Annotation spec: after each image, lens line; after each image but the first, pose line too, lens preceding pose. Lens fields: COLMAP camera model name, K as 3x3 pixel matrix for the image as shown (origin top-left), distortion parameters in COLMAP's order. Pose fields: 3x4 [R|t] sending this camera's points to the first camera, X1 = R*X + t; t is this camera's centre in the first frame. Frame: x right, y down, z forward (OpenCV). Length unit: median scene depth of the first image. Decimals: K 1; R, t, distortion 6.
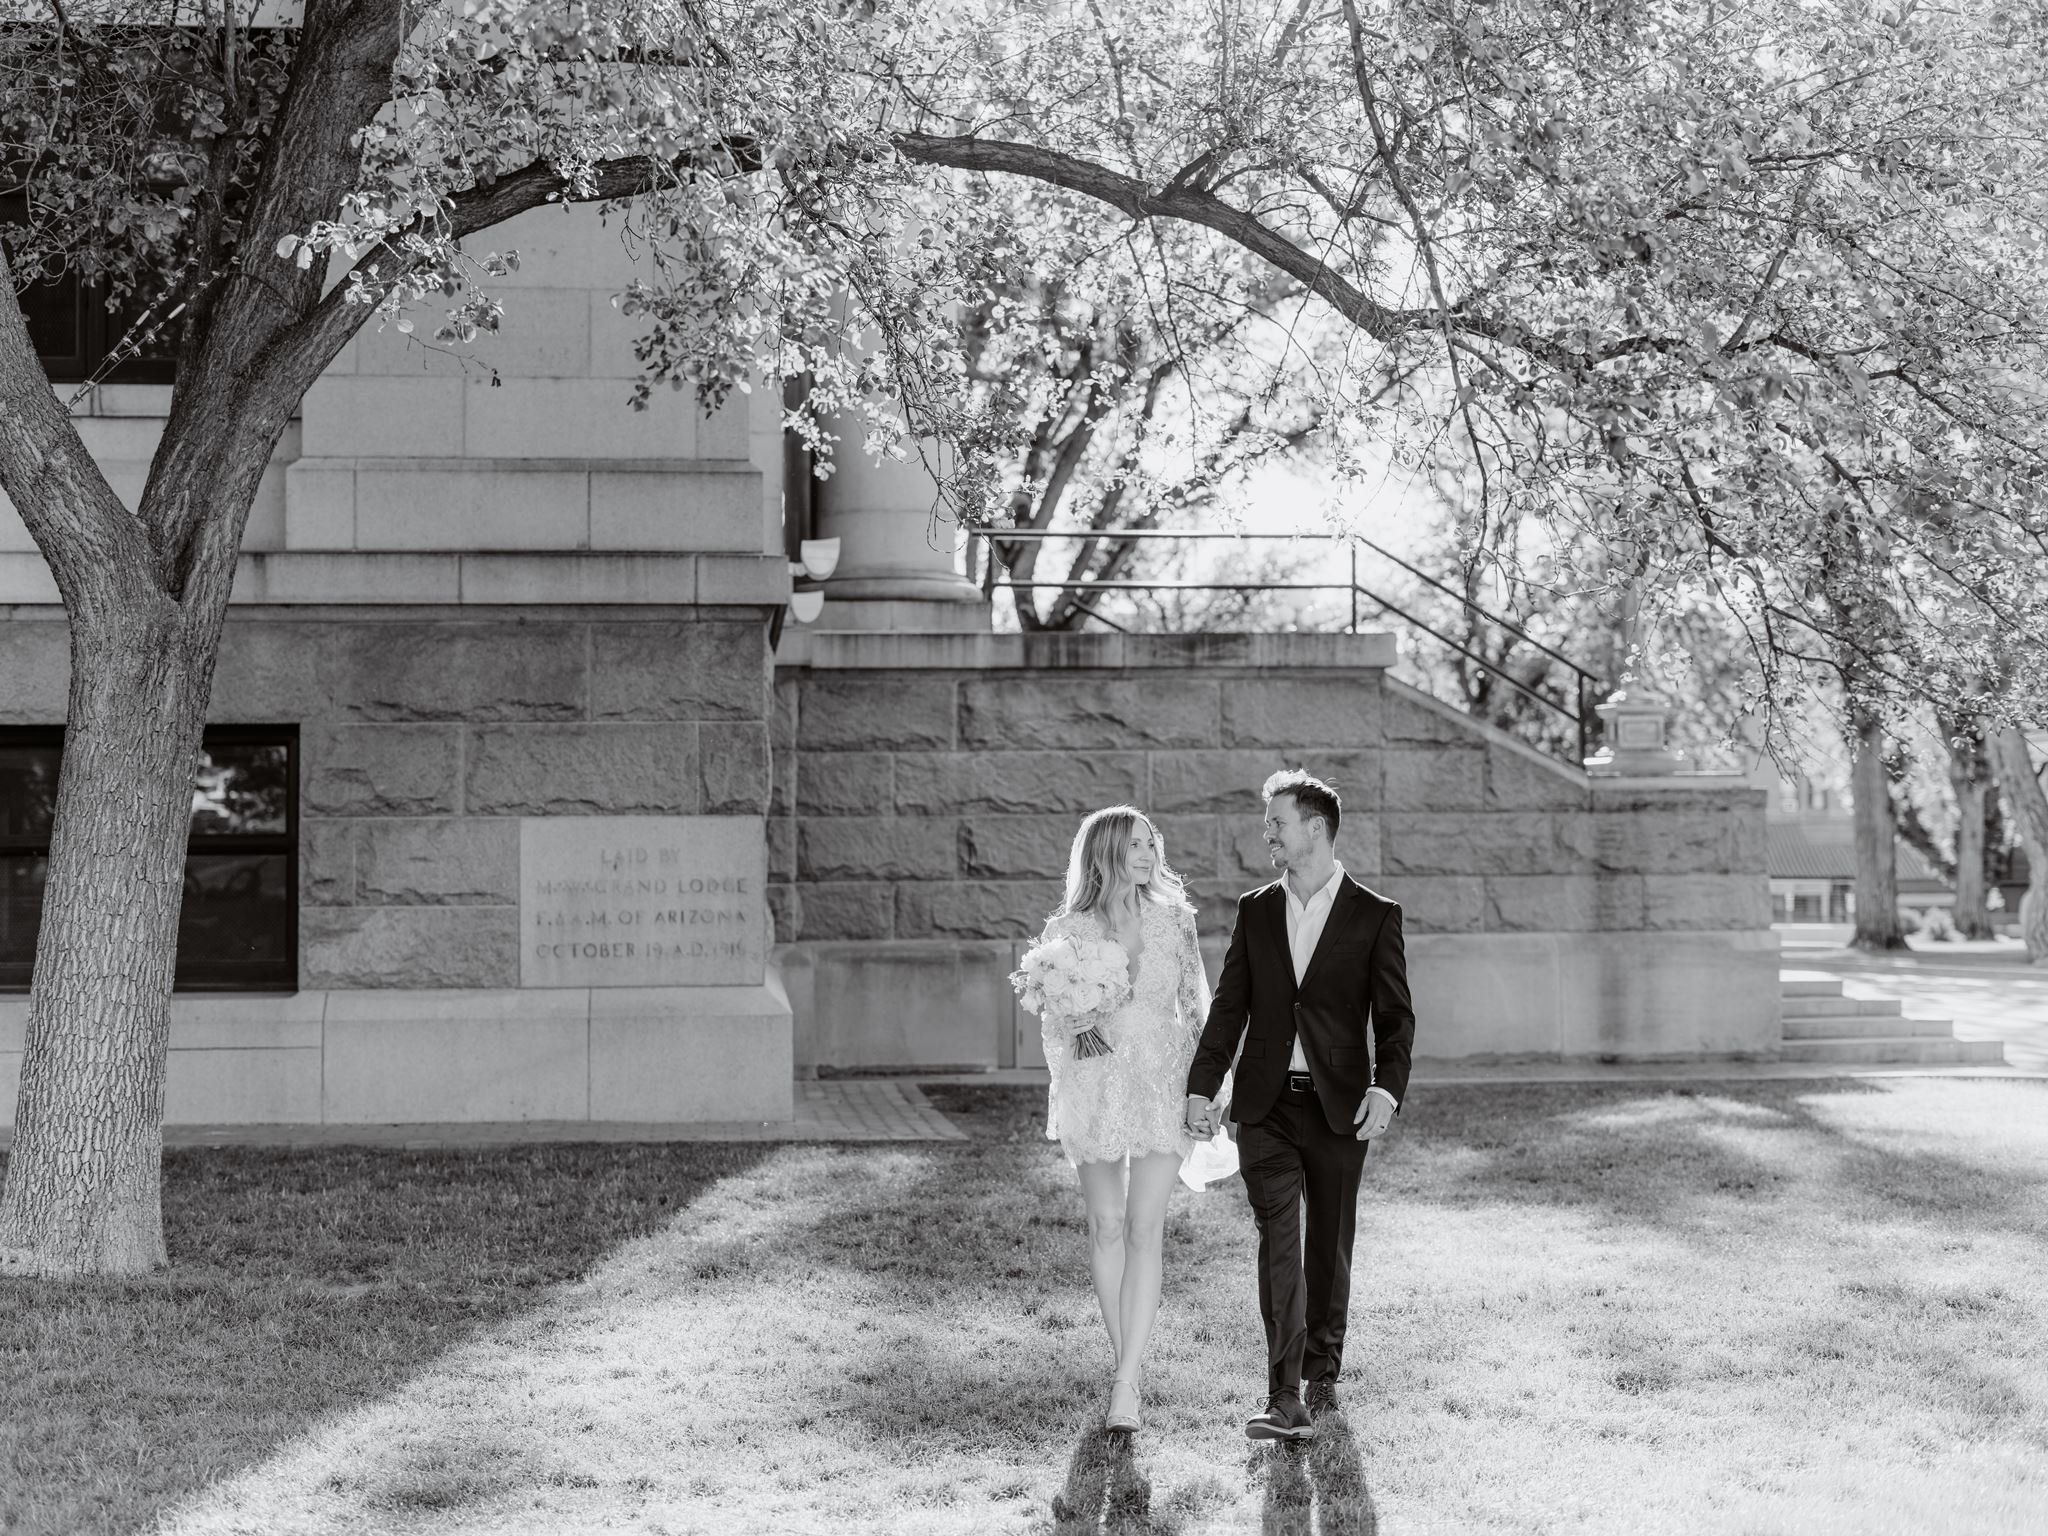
lens RADIAL K [[2654.8, 0, 1003.2], [0, 2654.8, 736.0], [0, 0, 1]] dist [0.004114, -0.003070]
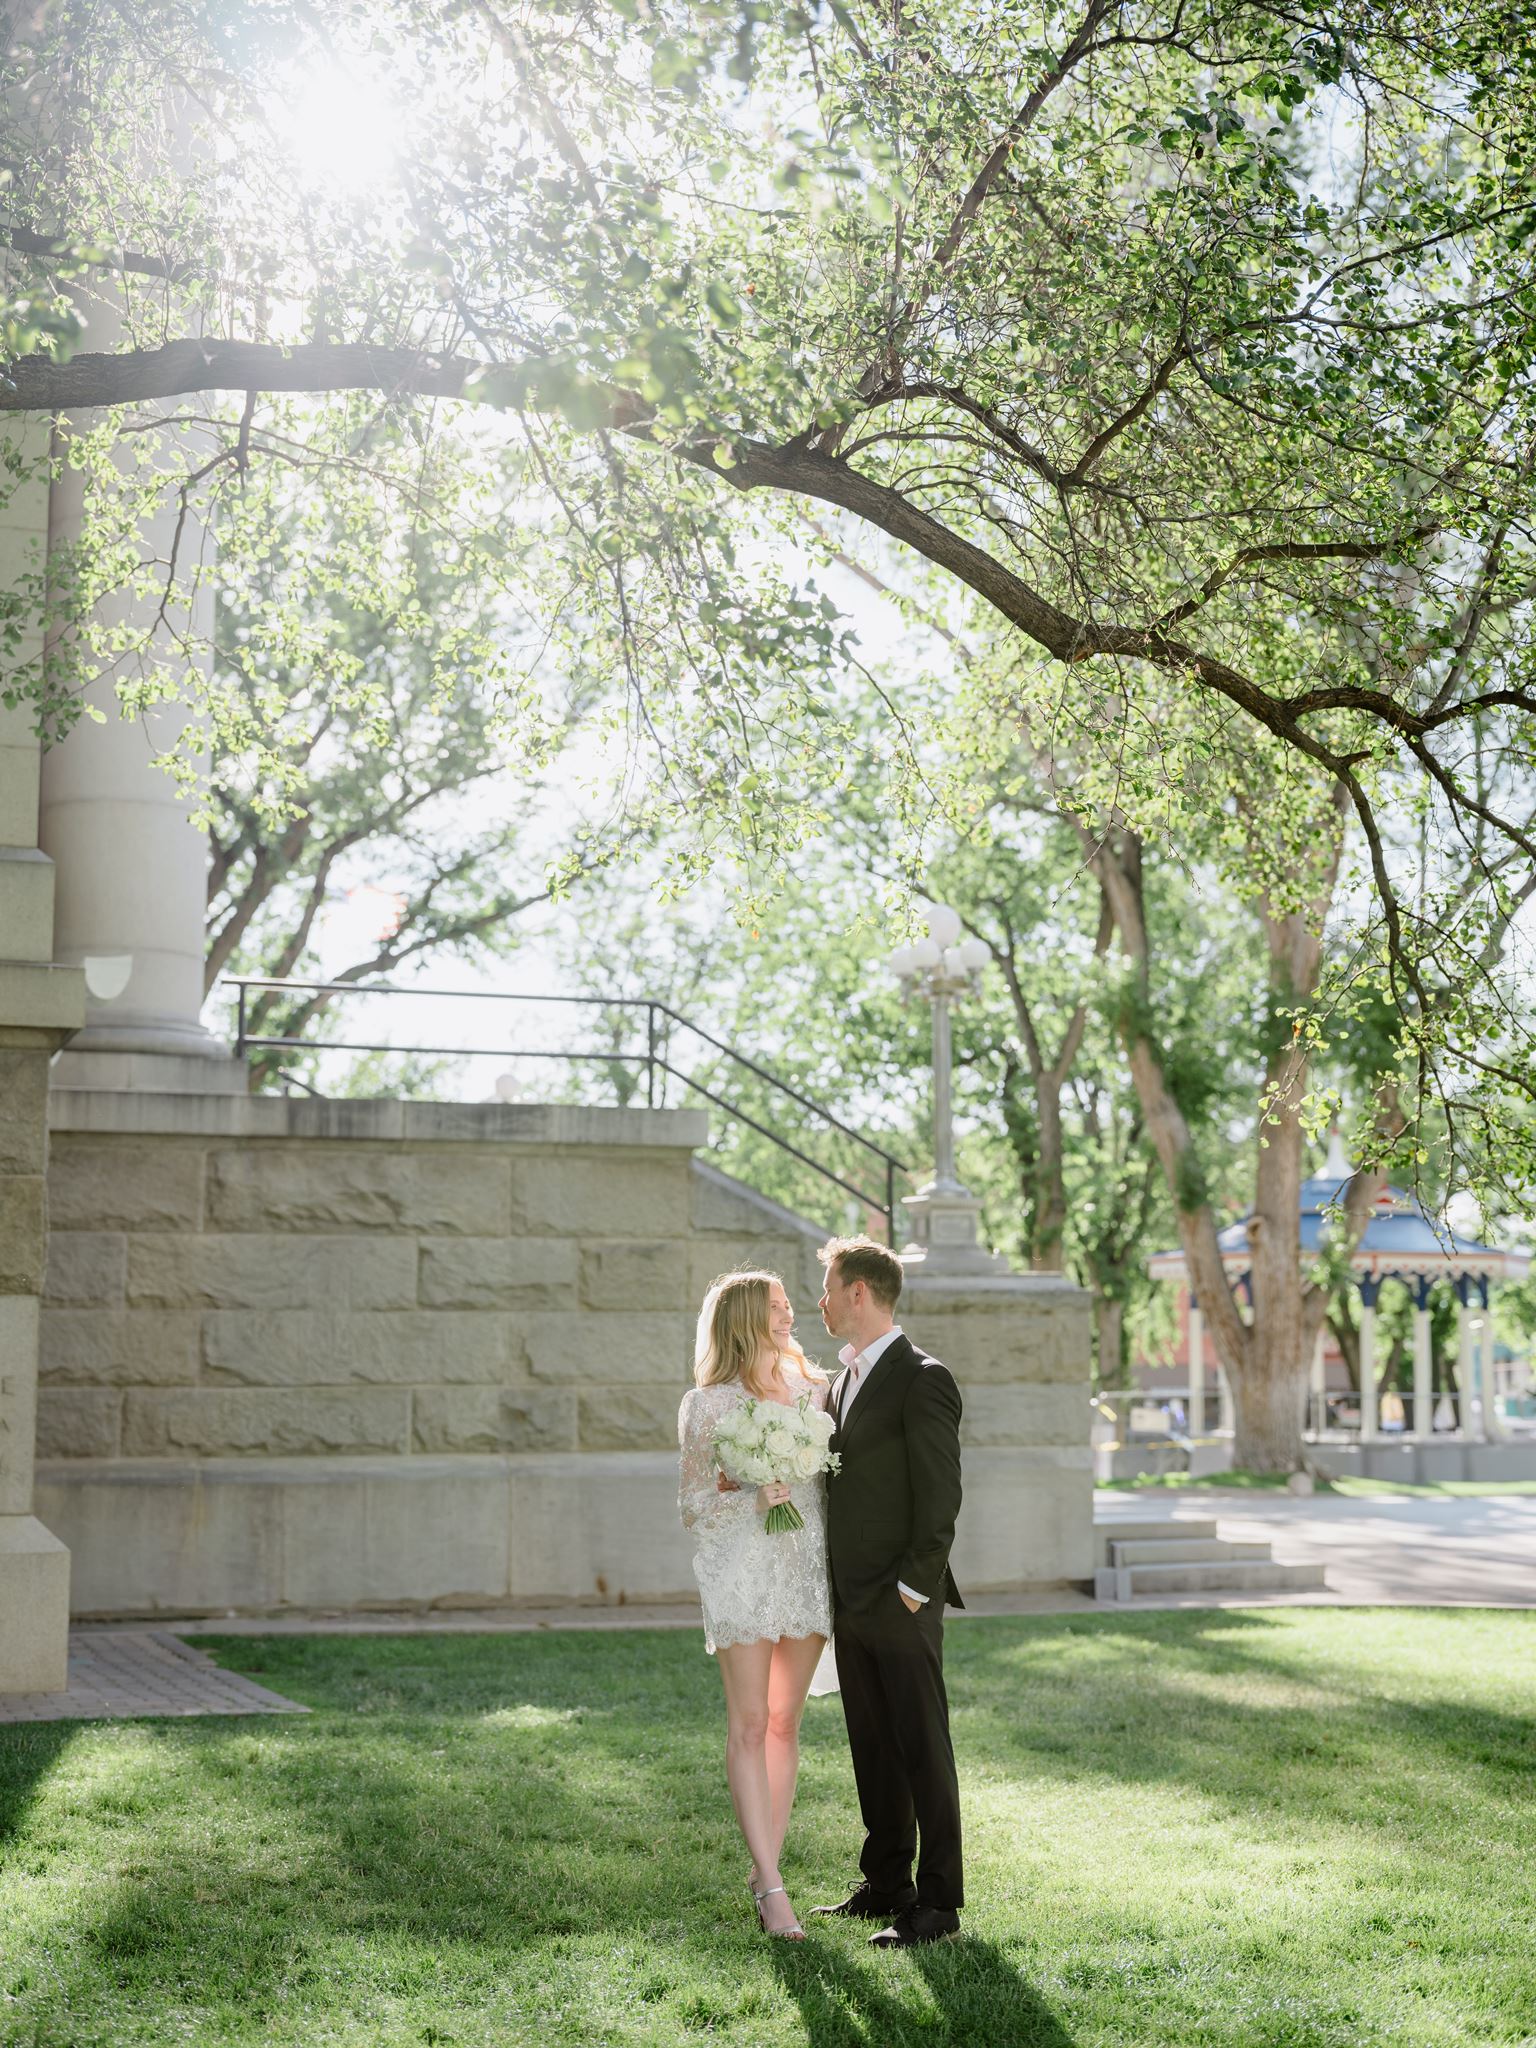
lens RADIAL K [[2682.5, 0, 750.9], [0, 2682.5, 1027.9], [0, 0, 1]] dist [0.004001, 0.011568]
pose [[0.969587, 0.036992, 0.241937, -0.082005], [-0.016592, 0.996172, -0.085820, 0.015861], [-0.244186, 0.079196, 0.966489, 0.176479]]
